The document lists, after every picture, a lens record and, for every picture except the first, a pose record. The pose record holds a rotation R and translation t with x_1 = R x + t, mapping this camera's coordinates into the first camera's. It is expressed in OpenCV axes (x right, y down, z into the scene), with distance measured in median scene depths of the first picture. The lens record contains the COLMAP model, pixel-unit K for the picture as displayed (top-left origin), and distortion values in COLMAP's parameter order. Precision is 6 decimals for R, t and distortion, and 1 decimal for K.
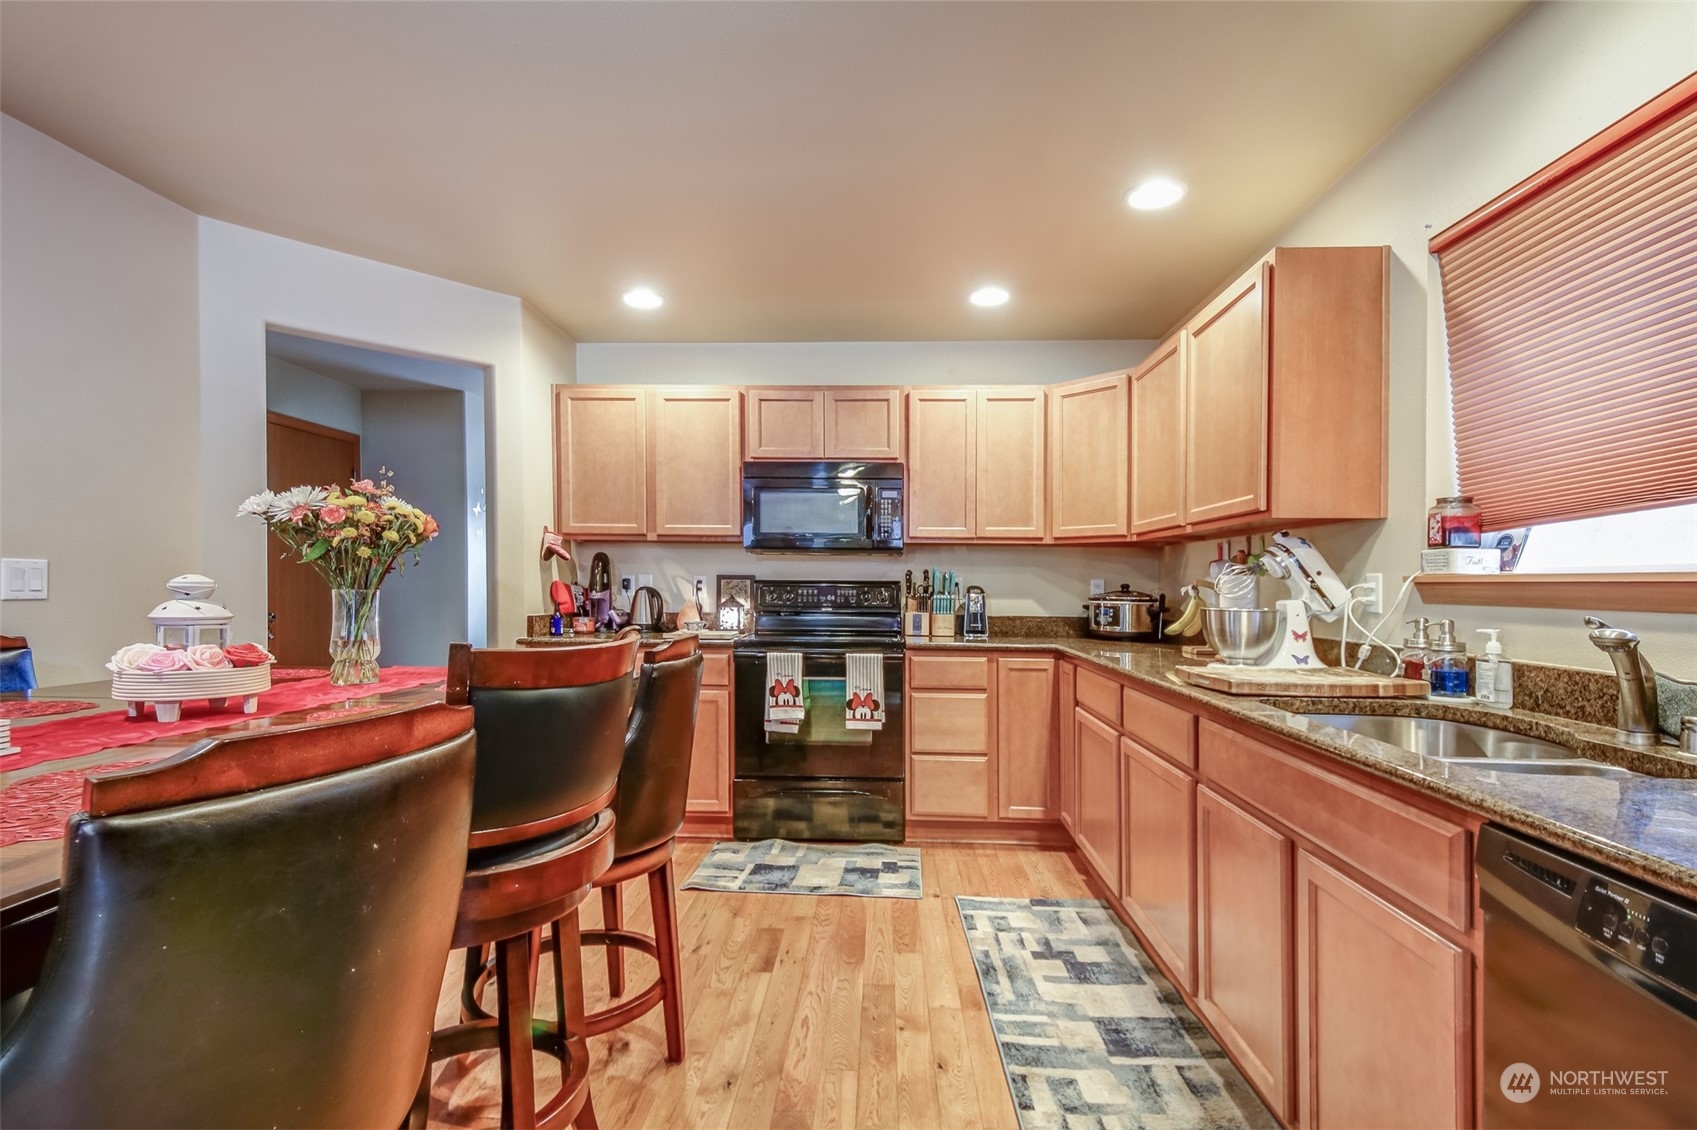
lens RADIAL K [[801.8, 0, 821.0], [0, 801.8, 579.2], [0, 0, 1]] dist [0.017981, -0.001034]
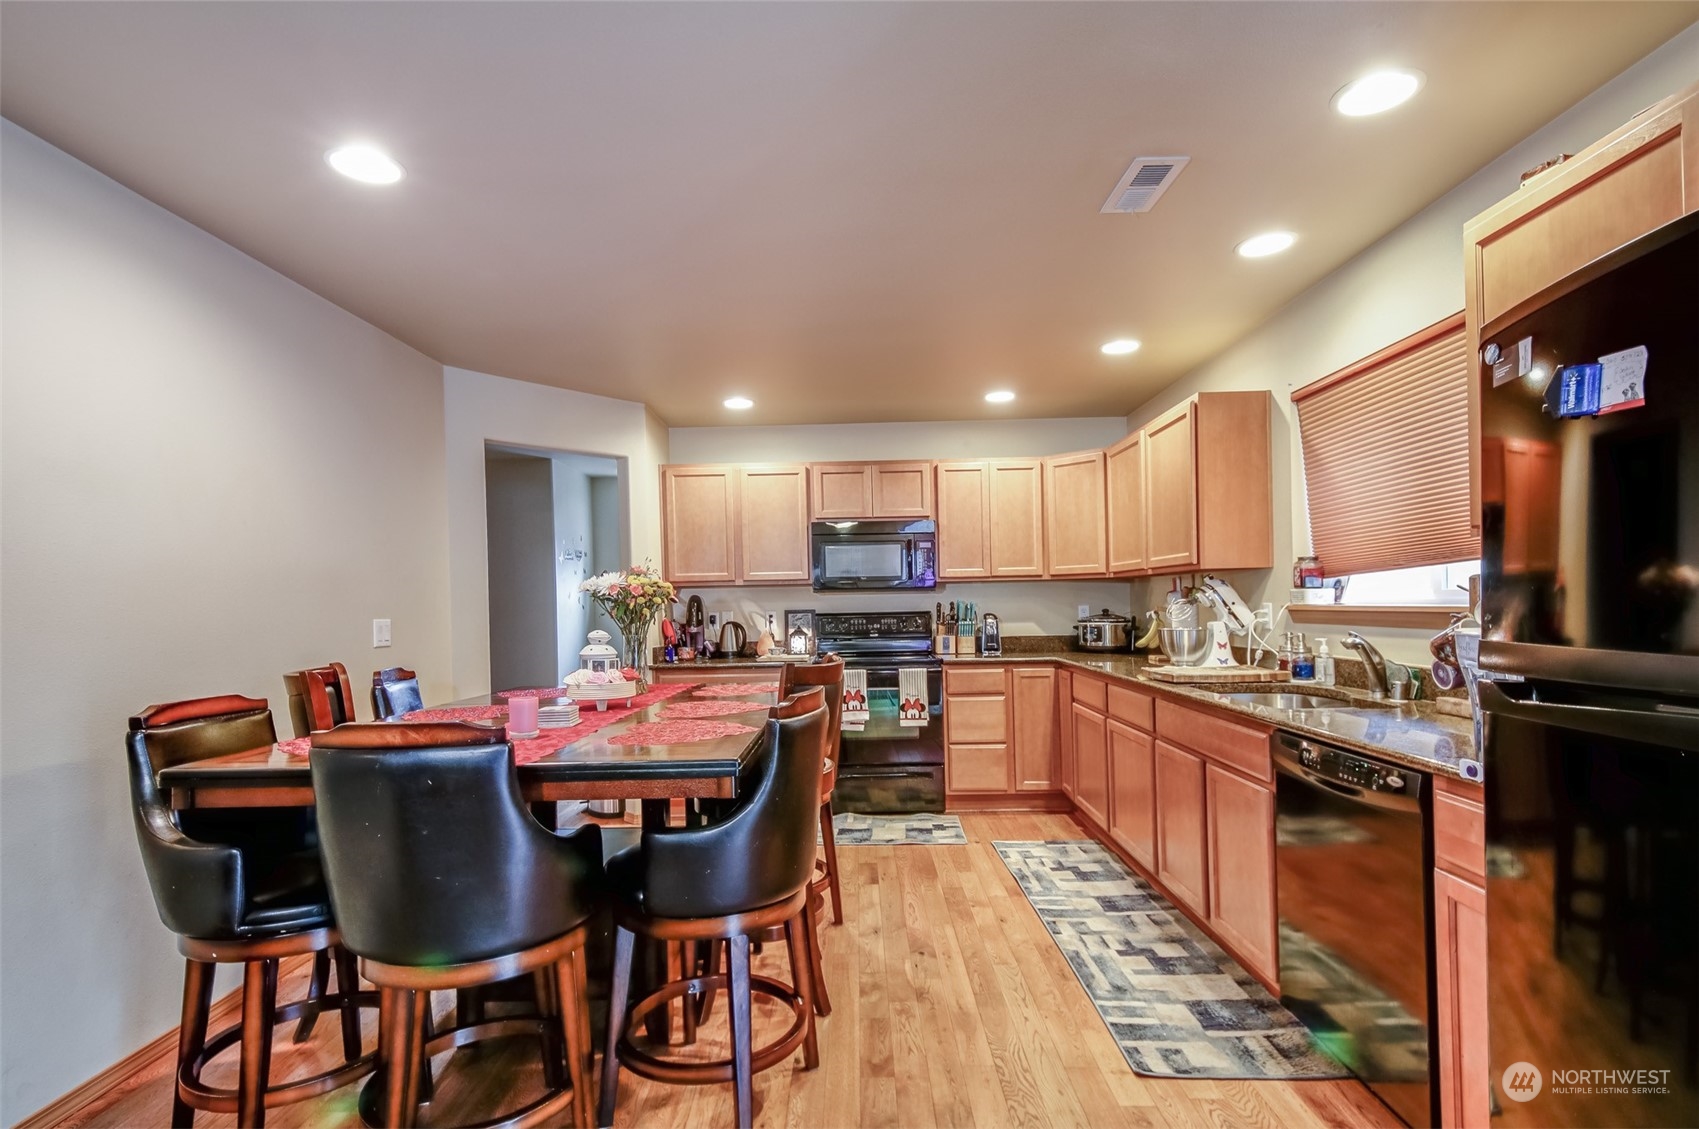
lens RADIAL K [[822.8, 0, 844.6], [0, 822.8, 606.0], [0, 0, 1]] dist [0.044473, -0.018974]
pose [[0.997880, -0.027303, 0.059072, -0.137035], [0.026869, 0.999606, 0.008133, -0.024310], [-0.059271, -0.006528, 0.998221, -0.348308]]
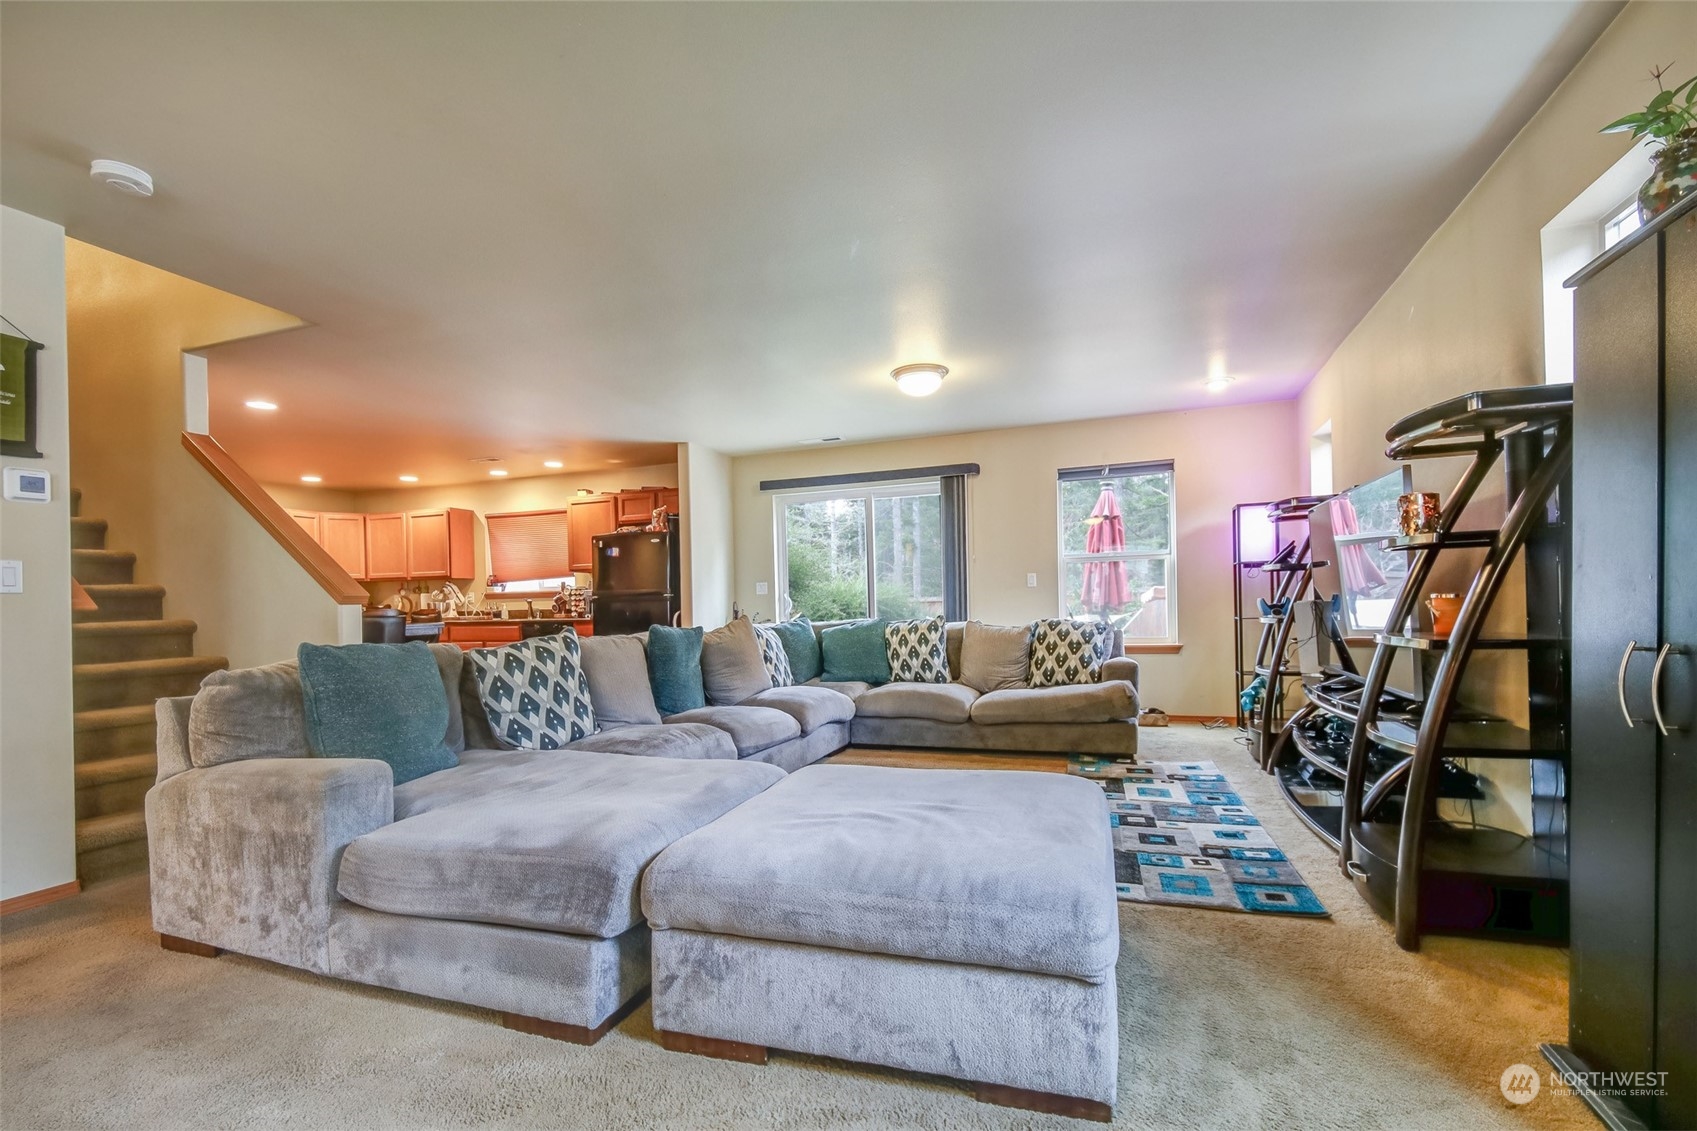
lens RADIAL K [[769.1, 0, 849.9], [0, 769.1, 603.0], [0, 0, 1]] dist [0.000214, -0.000332]
pose [[0.259569, -0.014491, 0.965616, -1.636034], [0.018050, 0.999786, 0.010152, 0.025582], [-0.965556, 0.014794, 0.259775, -1.165139]]
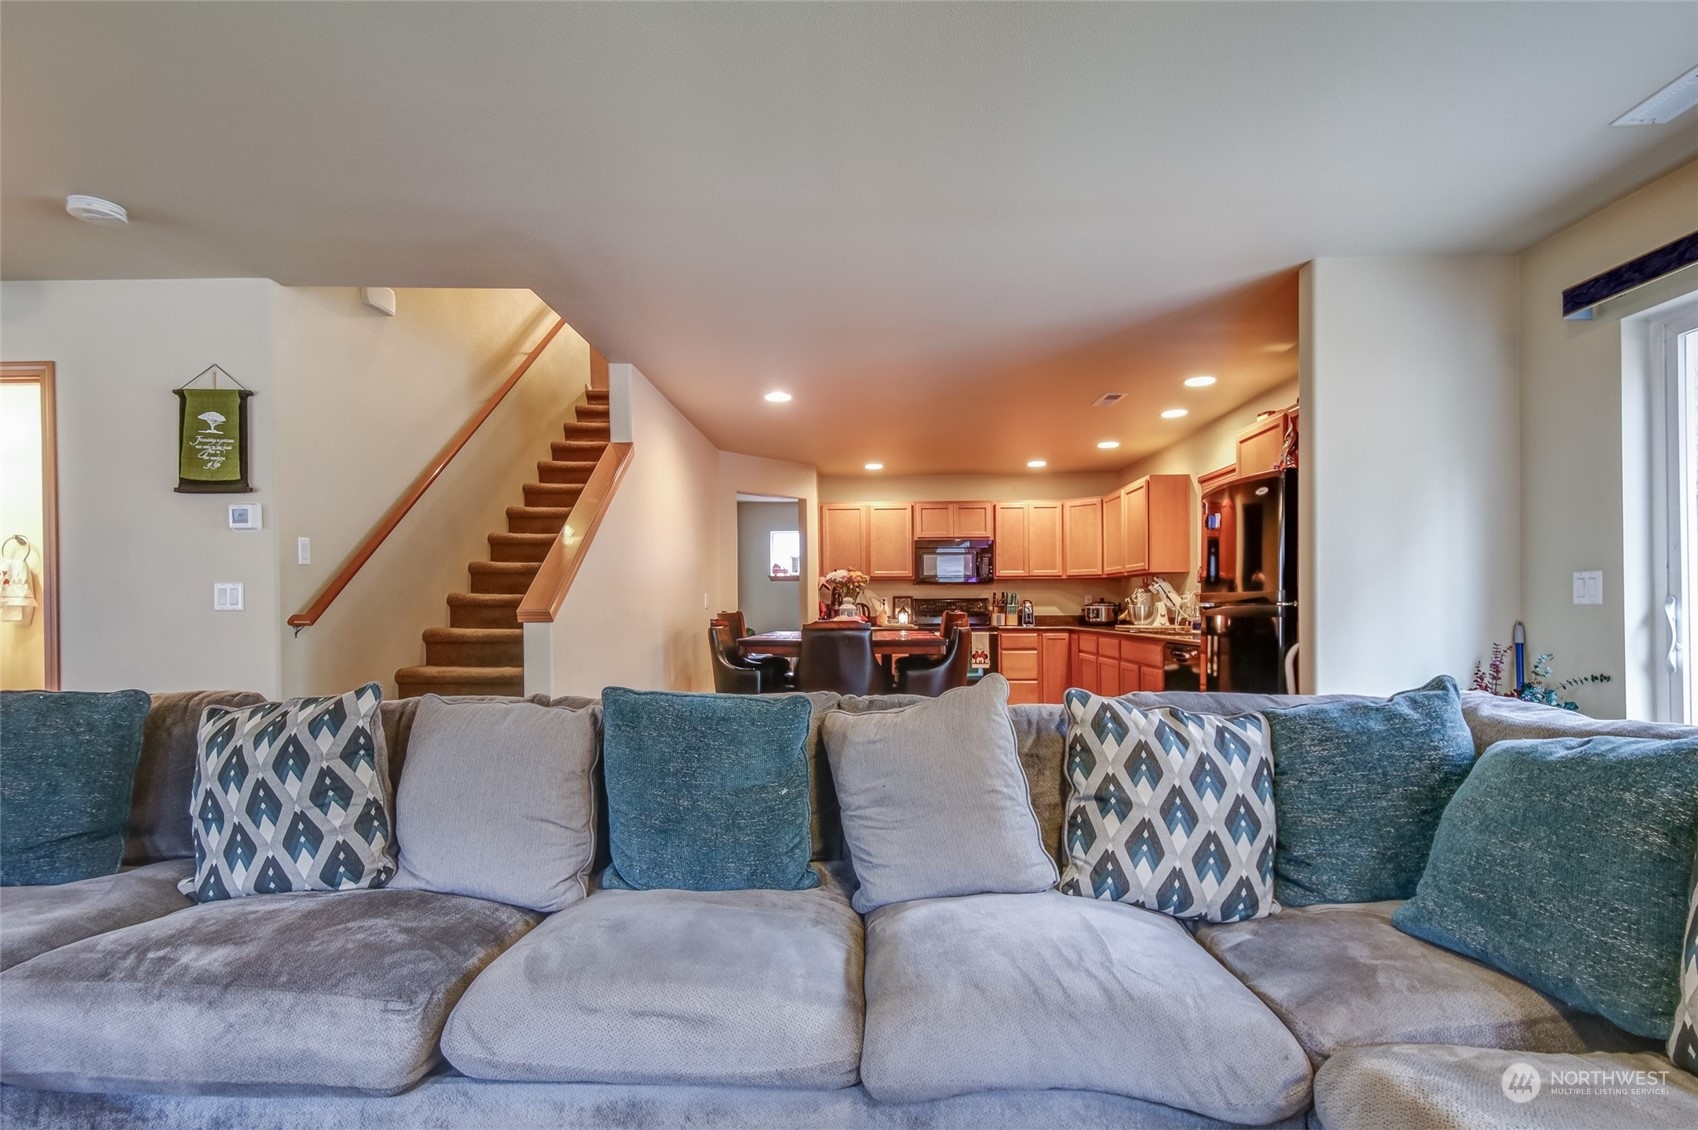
lens RADIAL K [[822.3, 0, 844.1], [0, 822.3, 606.5], [0, 0, 1]] dist [0.044473, -0.018974]
pose [[0.999260, -0.013613, 0.035980, -0.390864], [0.013420, 0.999894, 0.005592, 0.007714], [-0.036052, -0.005105, 0.999337, -1.189431]]
